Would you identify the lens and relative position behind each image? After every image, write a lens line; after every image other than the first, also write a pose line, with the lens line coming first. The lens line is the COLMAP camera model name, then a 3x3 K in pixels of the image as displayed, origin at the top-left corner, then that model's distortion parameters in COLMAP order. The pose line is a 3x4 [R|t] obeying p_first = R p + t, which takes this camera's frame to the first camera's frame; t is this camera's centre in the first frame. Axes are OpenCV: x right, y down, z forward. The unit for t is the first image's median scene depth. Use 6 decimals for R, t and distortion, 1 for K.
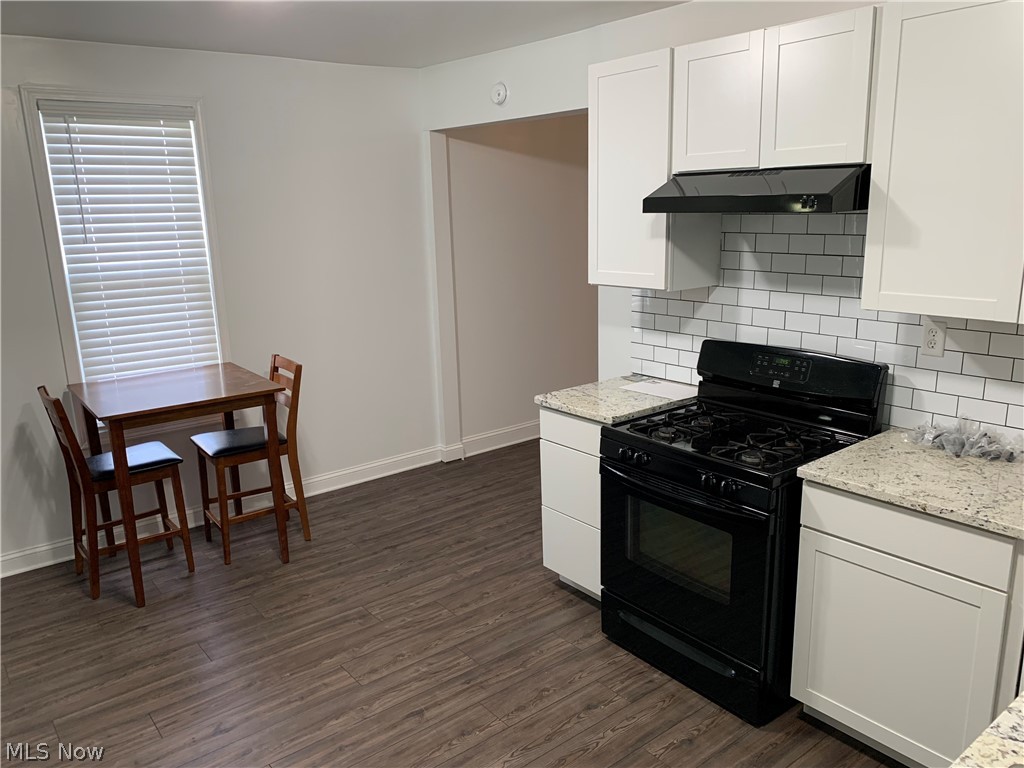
lens RADIAL K [[787.6, 0, 515.0], [0, 787.6, 392.3], [0, 0, 1]] dist [0.051945, -0.022213]
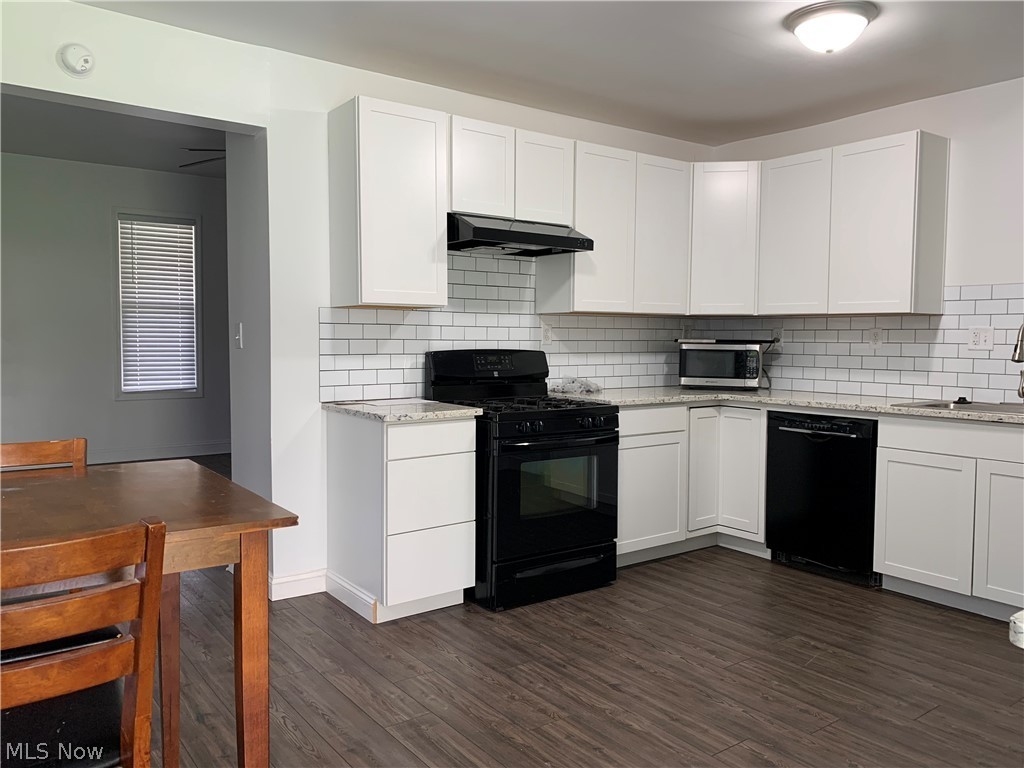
lens RADIAL K [[787.6, 0, 508.6], [0, 787.6, 374.6], [0, 0, 1]] dist [0.051945, -0.022213]
pose [[0.029123, -0.023644, 0.999296, -1.046607], [0.228284, 0.973457, 0.016379, -0.027456], [-0.973159, 0.227647, 0.033748, 0.934058]]
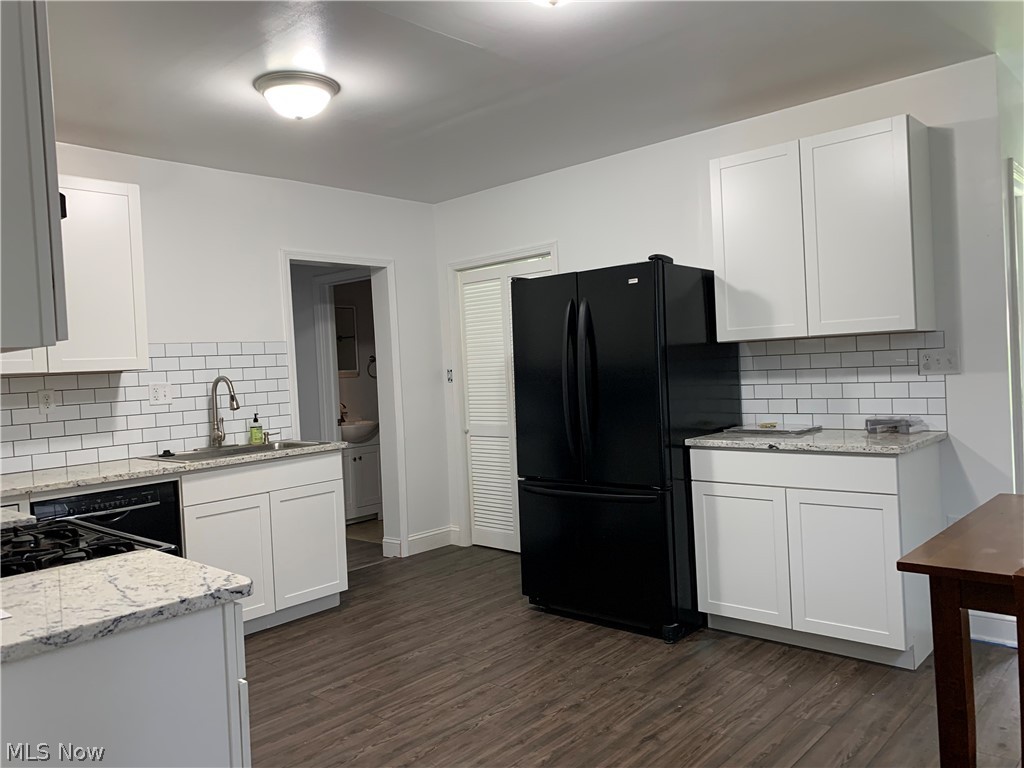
lens RADIAL K [[787.6, 0, 509.0], [0, 787.6, 383.0], [0, 0, 1]] dist [0.051945, -0.022213]
pose [[-0.986415, 0.083935, -0.141210, -0.082677], [0.044672, 0.964275, 0.261108, -0.243349], [0.158082, 0.251252, -0.954925, 1.636150]]
